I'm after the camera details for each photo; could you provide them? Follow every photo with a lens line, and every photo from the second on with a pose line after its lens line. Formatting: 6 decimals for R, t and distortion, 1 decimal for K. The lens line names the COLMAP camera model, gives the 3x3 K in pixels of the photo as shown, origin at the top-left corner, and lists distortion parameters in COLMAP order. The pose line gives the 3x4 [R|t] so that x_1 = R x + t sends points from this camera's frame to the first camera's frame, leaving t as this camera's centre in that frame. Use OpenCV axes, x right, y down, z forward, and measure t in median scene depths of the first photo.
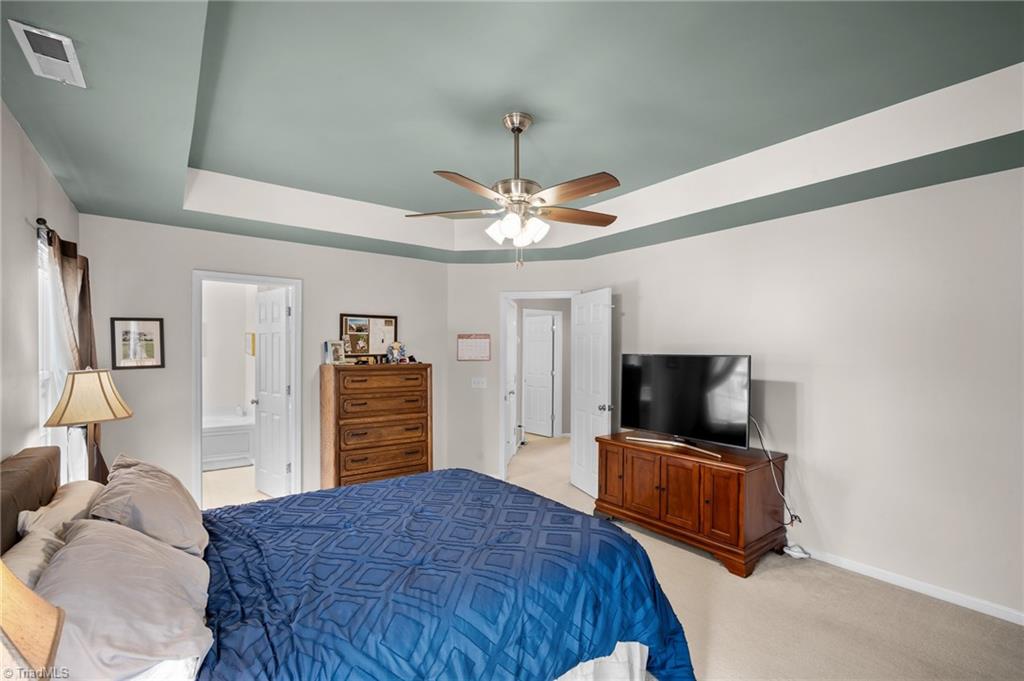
lens RADIAL K [[454.0, 0, 516.7], [0, 454.0, 344.8], [0, 0, 1]] dist [-0.002769, 0.000144]
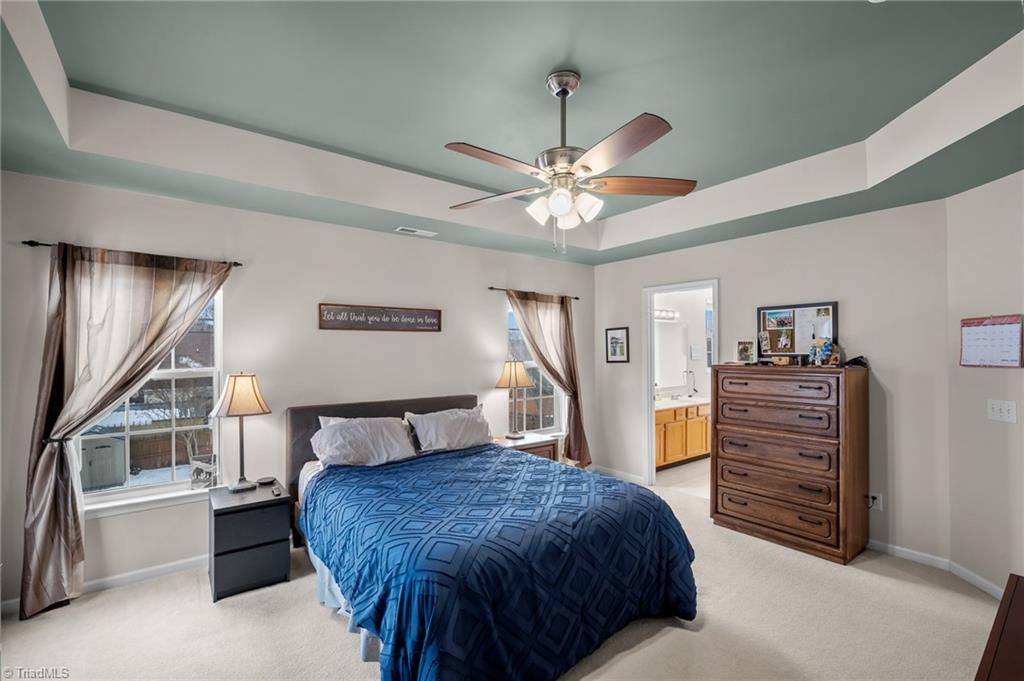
lens RADIAL K [[454.0, 0, 515.4], [0, 454.0, 349.9], [0, 0, 1]] dist [-0.002769, 0.000144]
pose [[0.014506, -0.007562, -0.999866, 0.504486], [0.011872, 0.999902, -0.007390, 0.015233], [0.999824, -0.011763, 0.014594, 0.536191]]
